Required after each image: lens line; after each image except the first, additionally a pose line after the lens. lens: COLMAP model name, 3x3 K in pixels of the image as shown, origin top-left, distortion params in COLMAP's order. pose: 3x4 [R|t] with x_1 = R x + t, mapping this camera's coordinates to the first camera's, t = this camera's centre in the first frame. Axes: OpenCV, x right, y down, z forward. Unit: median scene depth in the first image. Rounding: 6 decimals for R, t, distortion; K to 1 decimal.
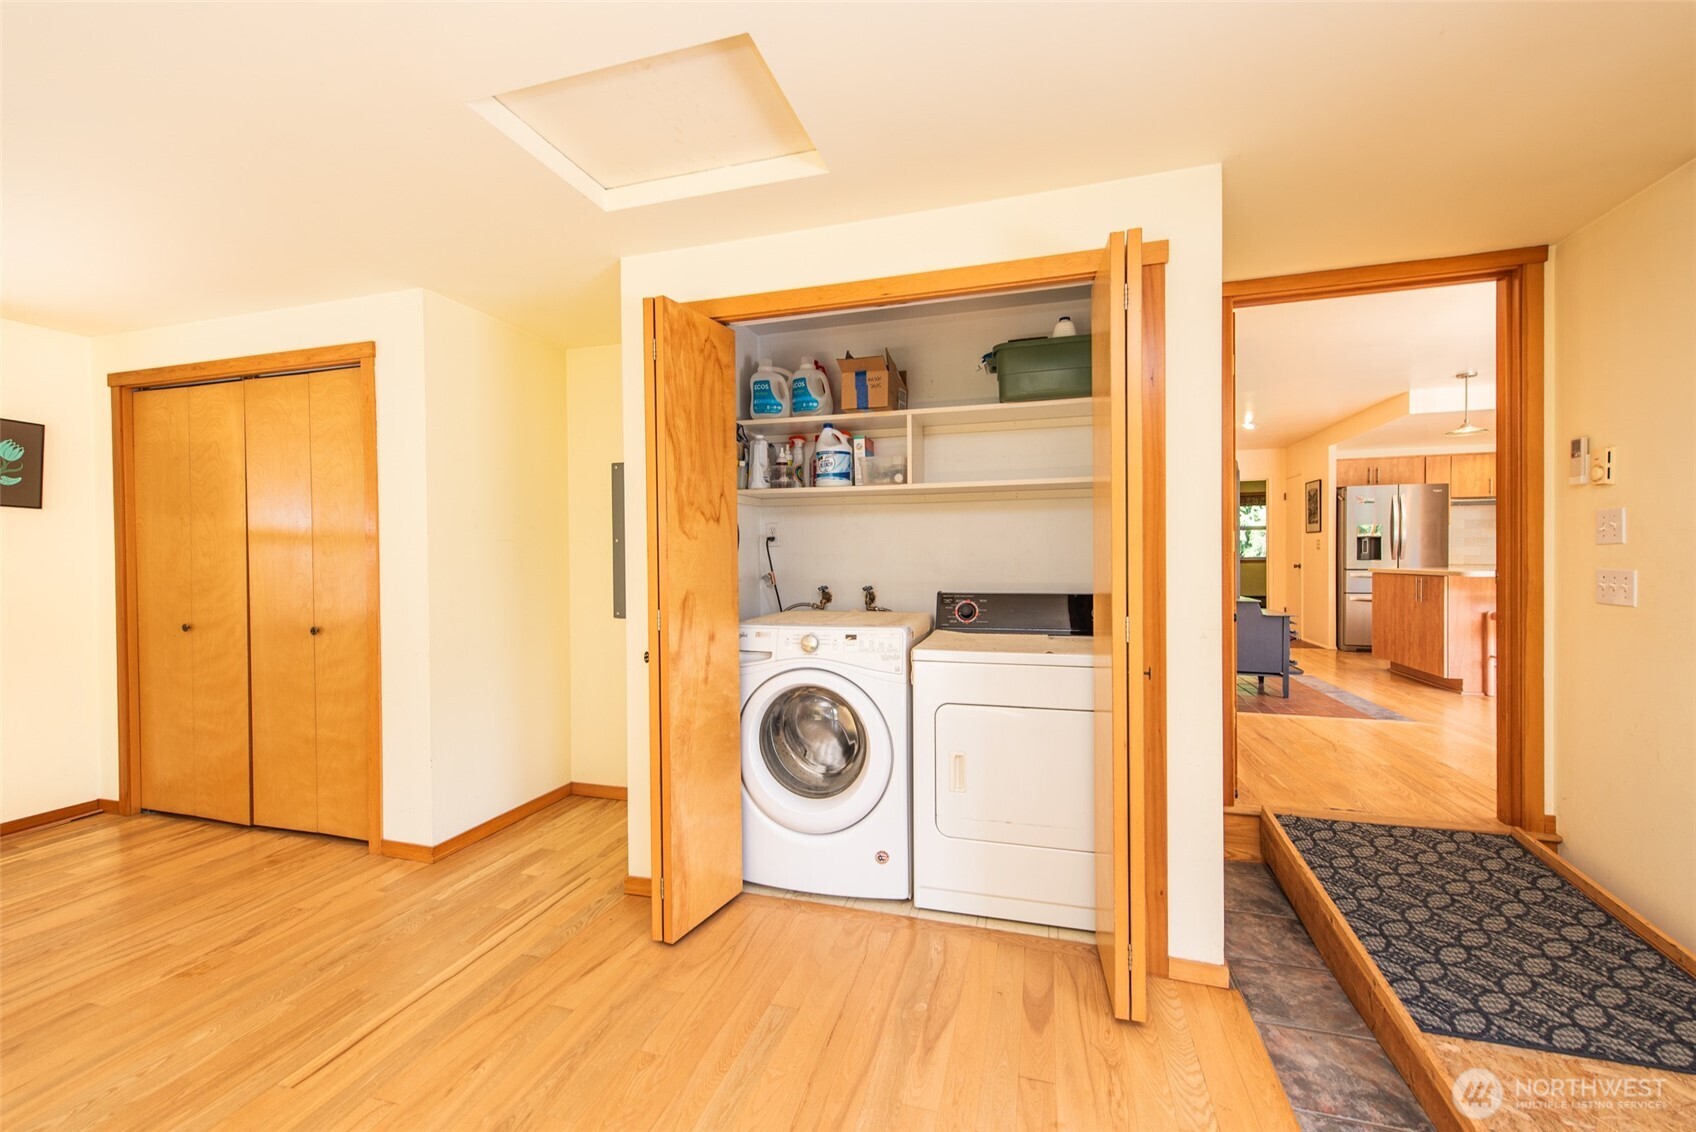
lens RADIAL K [[686.6, 0, 844.5], [0, 686.6, 567.9], [0, 0, 1]] dist [0.002298, 0.000122]
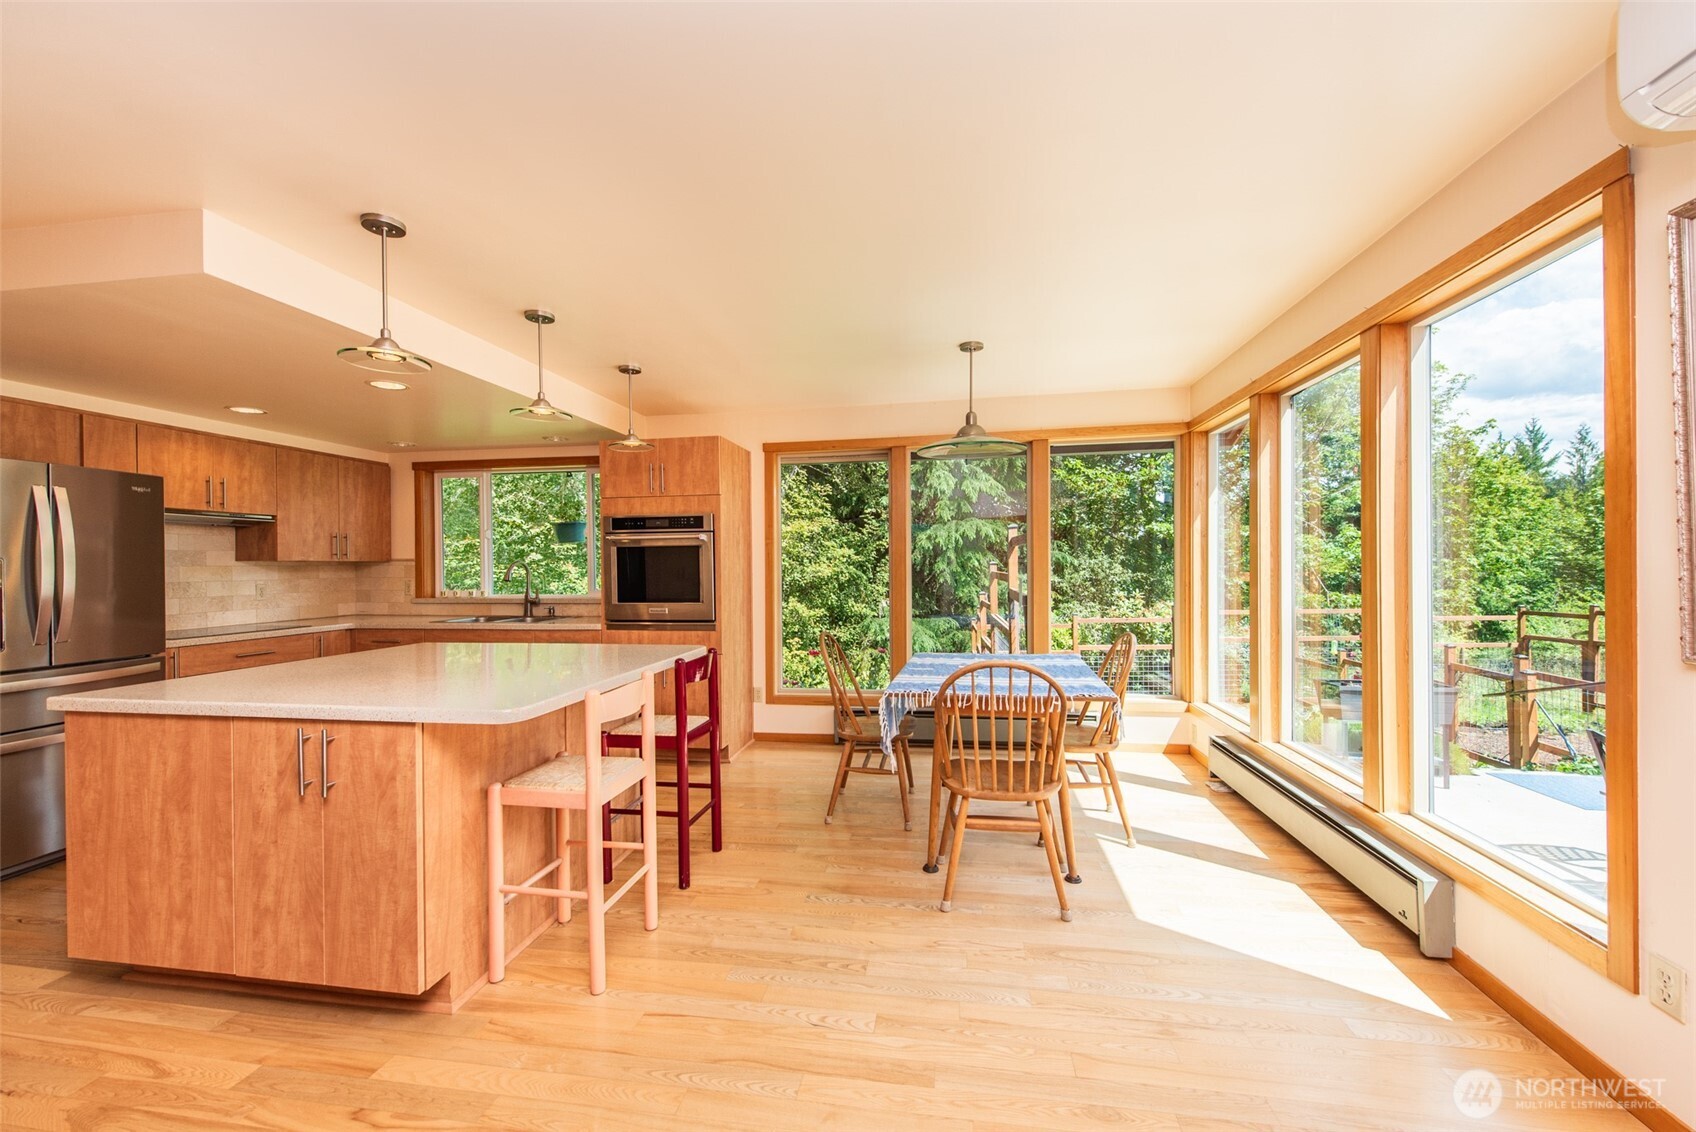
lens RADIAL K [[666.2, 0, 843.1], [0, 666.2, 569.5], [0, 0, 1]] dist [0.017220, -0.004048]
pose [[-0.122462, 0.001019, 0.992473, 0.337443], [0.023400, 0.999724, 0.001861, -0.046368], [-0.992197, 0.023452, -0.122452, 0.569535]]
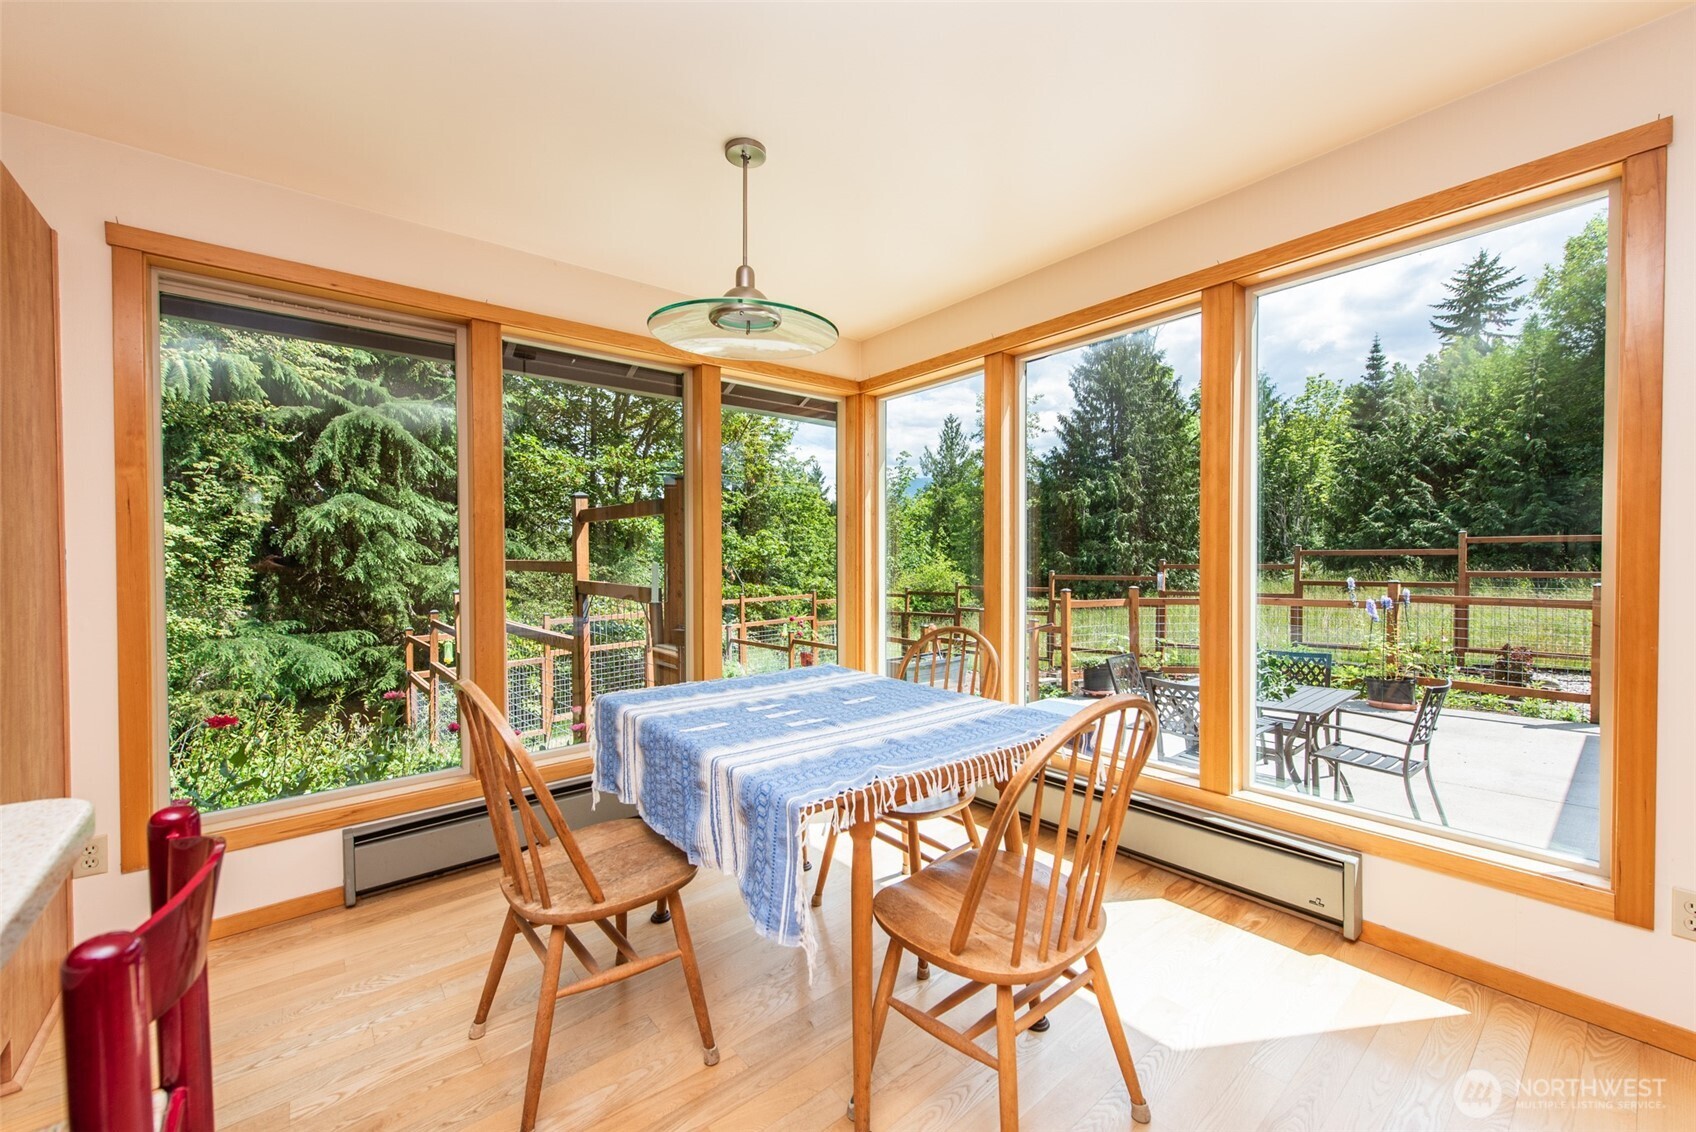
lens RADIAL K [[666.2, 0, 837.6], [0, 666.2, 567.6], [0, 0, 1]] dist [0.017220, -0.004048]
pose [[-0.834809, 0.002695, 0.550534, 0.610967], [0.016825, 0.999646, 0.020621, -0.036755], [-0.550283, 0.026477, -0.834558, 0.631535]]
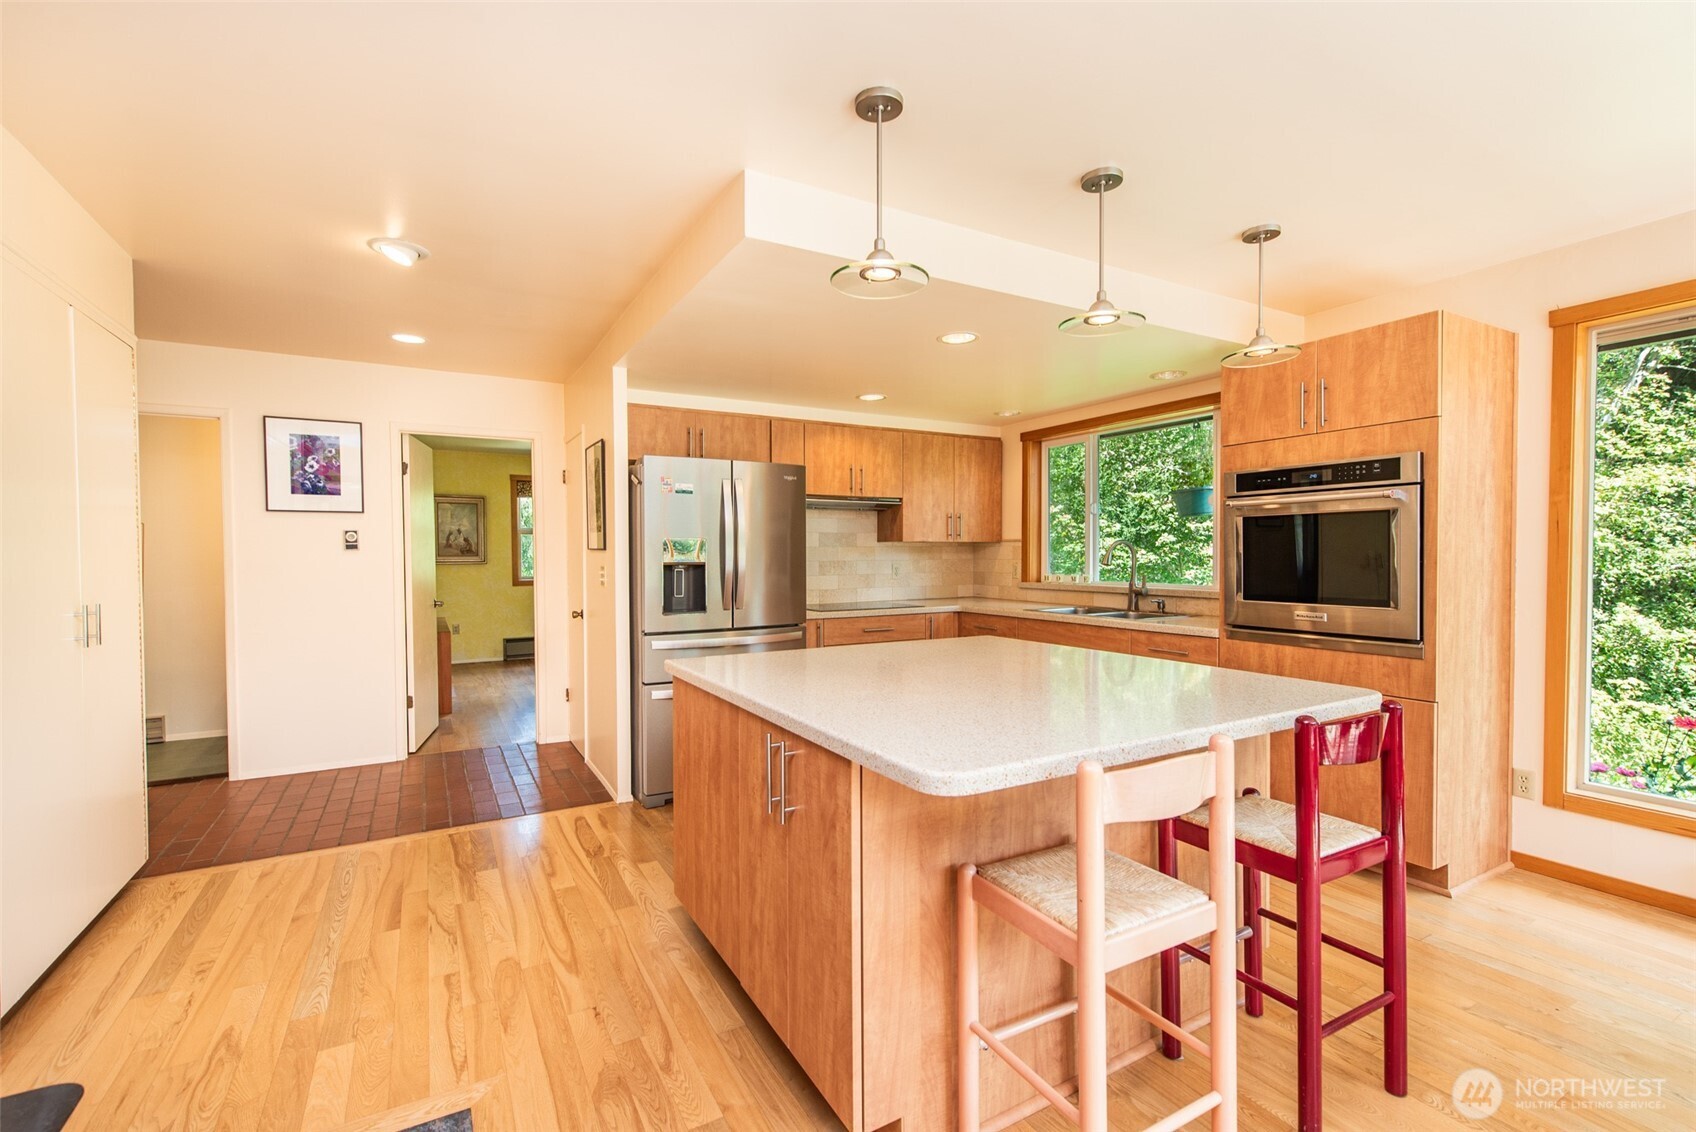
lens RADIAL K [[743.5, 0, 845.9], [0, 743.5, 570.3], [0, 0, 1]] dist [0.012374, -0.002430]
pose [[0.686591, -0.012361, 0.726938, 0.463852], [0.010046, 0.999921, 0.007514, -0.044010], [-0.726974, 0.002144, 0.686662, 0.563069]]
